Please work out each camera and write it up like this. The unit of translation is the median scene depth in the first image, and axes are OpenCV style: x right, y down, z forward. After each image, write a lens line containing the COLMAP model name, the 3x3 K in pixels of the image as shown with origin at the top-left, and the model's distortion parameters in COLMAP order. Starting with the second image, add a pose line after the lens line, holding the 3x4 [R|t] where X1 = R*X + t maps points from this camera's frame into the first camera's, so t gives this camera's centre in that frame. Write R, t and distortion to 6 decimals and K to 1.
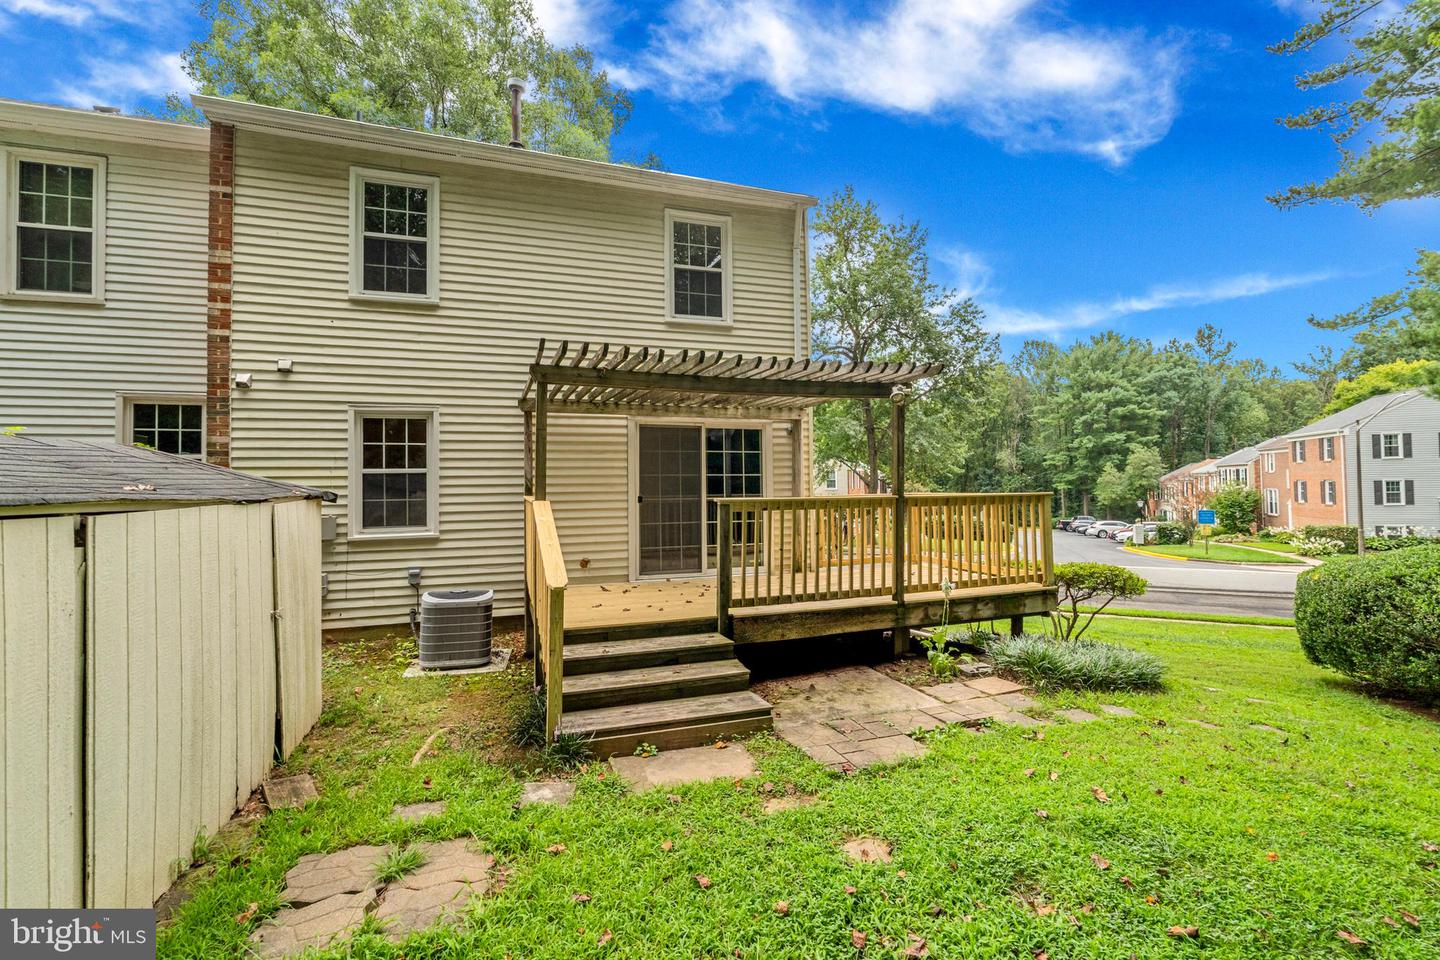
lens RADIAL K [[648.7, 0, 727.5], [0, 648.7, 477.5], [0, 0, 1]] dist [-0.006604, 0.000155]
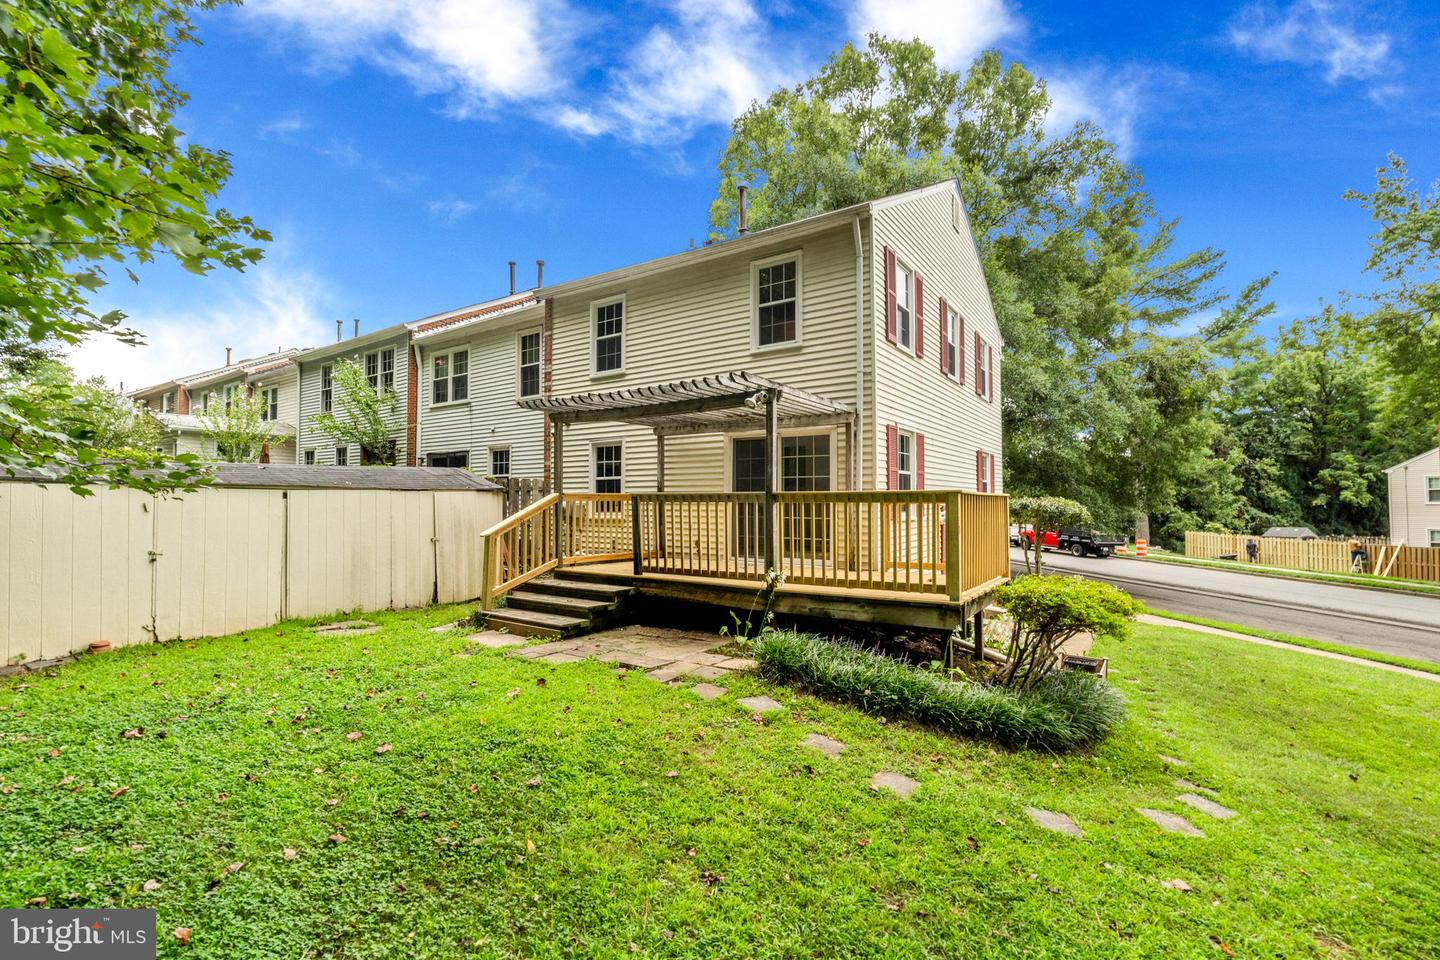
lens RADIAL K [[648.7, 0, 723.3], [0, 648.7, 488.9], [0, 0, 1]] dist [-0.006604, 0.000155]
pose [[0.588509, -0.005985, -0.808468, 0.993833], [0.004723, 0.999981, -0.003965, 0.024598], [0.808477, -0.001485, 0.588526, 0.262865]]
